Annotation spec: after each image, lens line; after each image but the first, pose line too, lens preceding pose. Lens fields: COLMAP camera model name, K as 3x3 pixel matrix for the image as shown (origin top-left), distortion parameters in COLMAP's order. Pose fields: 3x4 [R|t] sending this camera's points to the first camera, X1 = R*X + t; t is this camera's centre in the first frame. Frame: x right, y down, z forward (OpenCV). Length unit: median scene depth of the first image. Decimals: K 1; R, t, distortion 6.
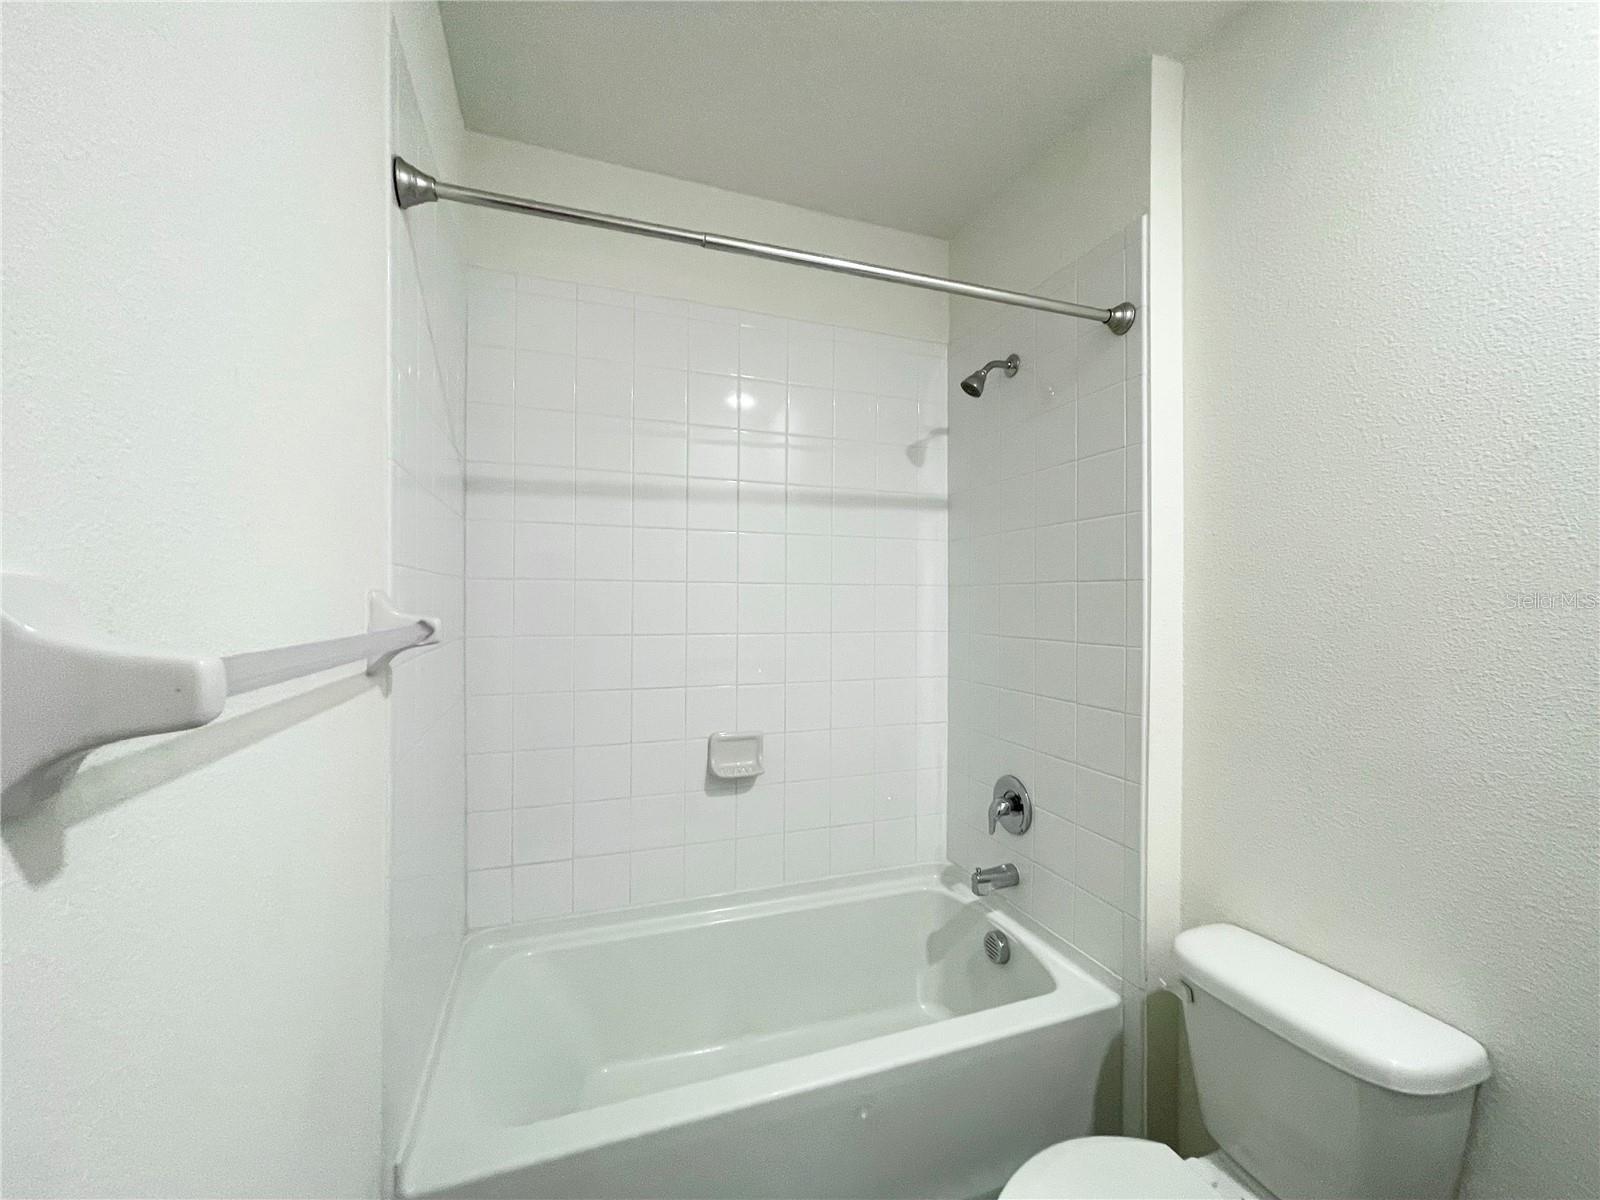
lens RADIAL K [[651.4, 0, 791.6], [0, 651.4, 600.2], [0, 0, 1]] dist [-0.005261, 0.001927]
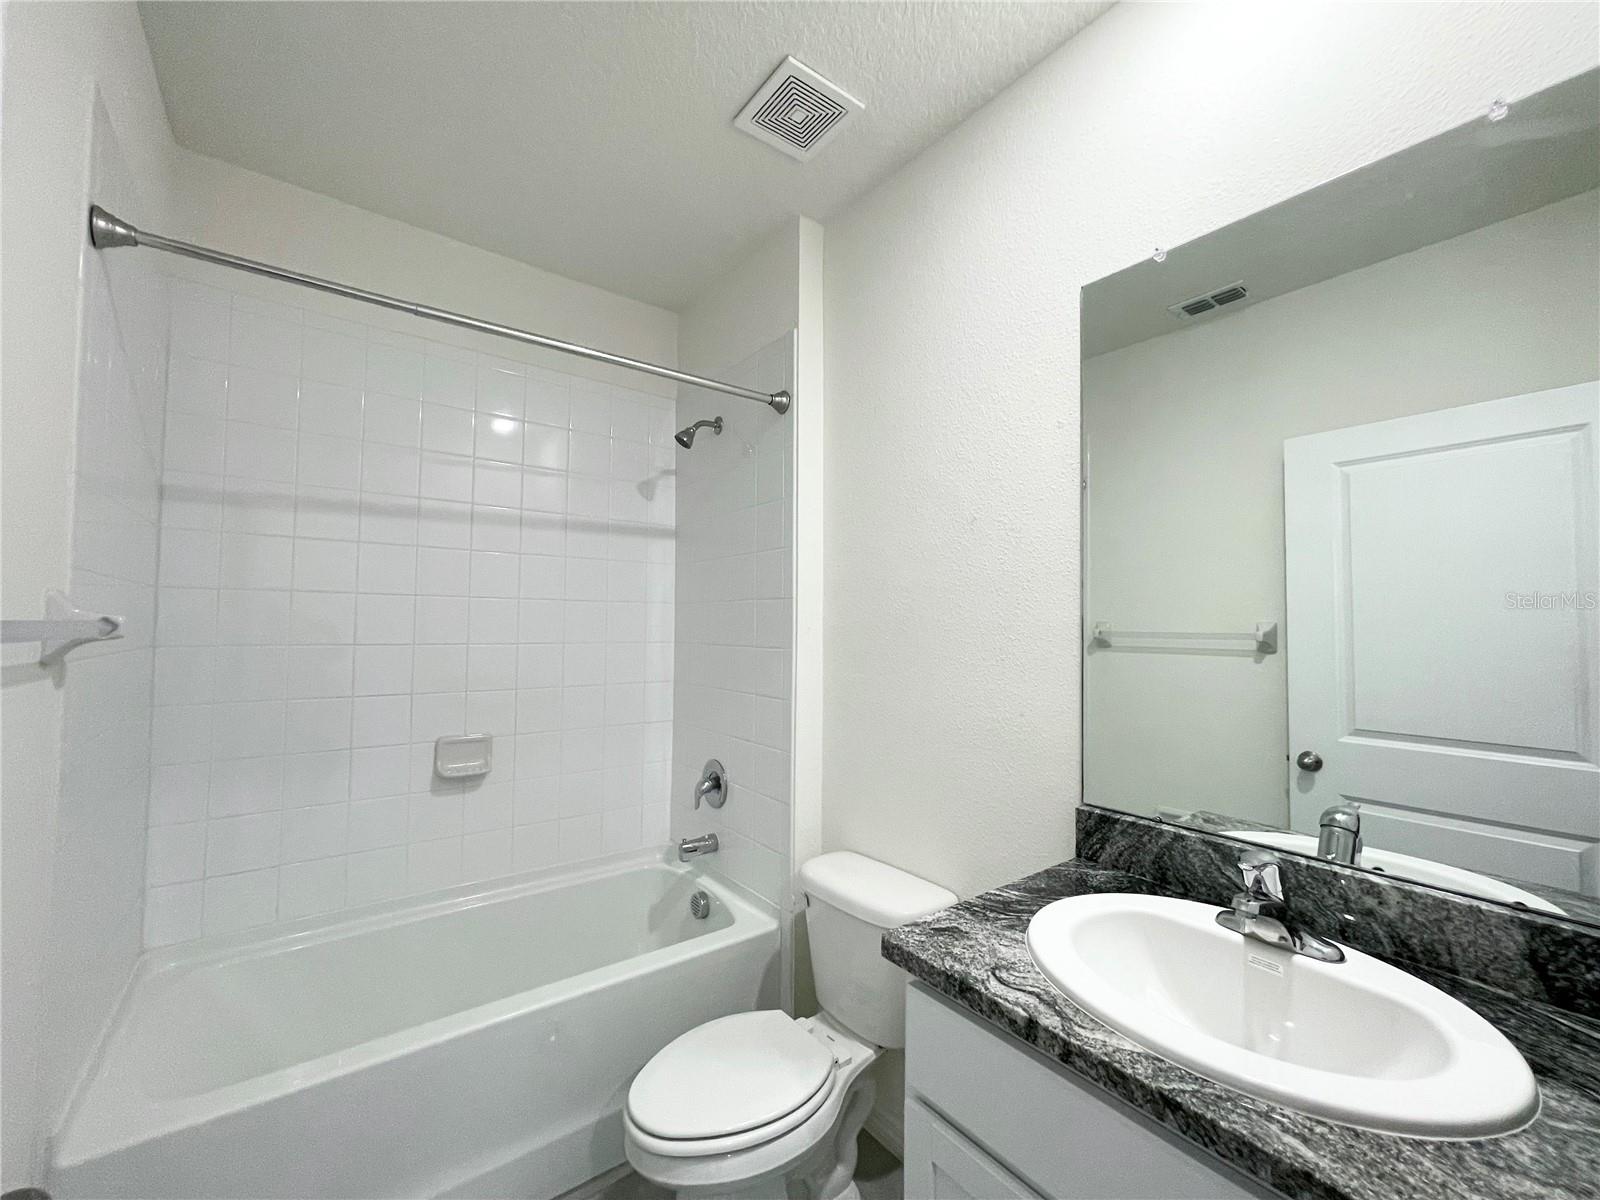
lens RADIAL K [[651.4, 0, 798.2], [0, 651.4, 601.0], [0, 0, 1]] dist [-0.005261, 0.001927]
pose [[0.951904, 0.016032, 0.305977, 0.114770], [-0.004580, 0.999263, -0.038107, 0.020218], [-0.306363, 0.034873, 0.951276, -0.218378]]
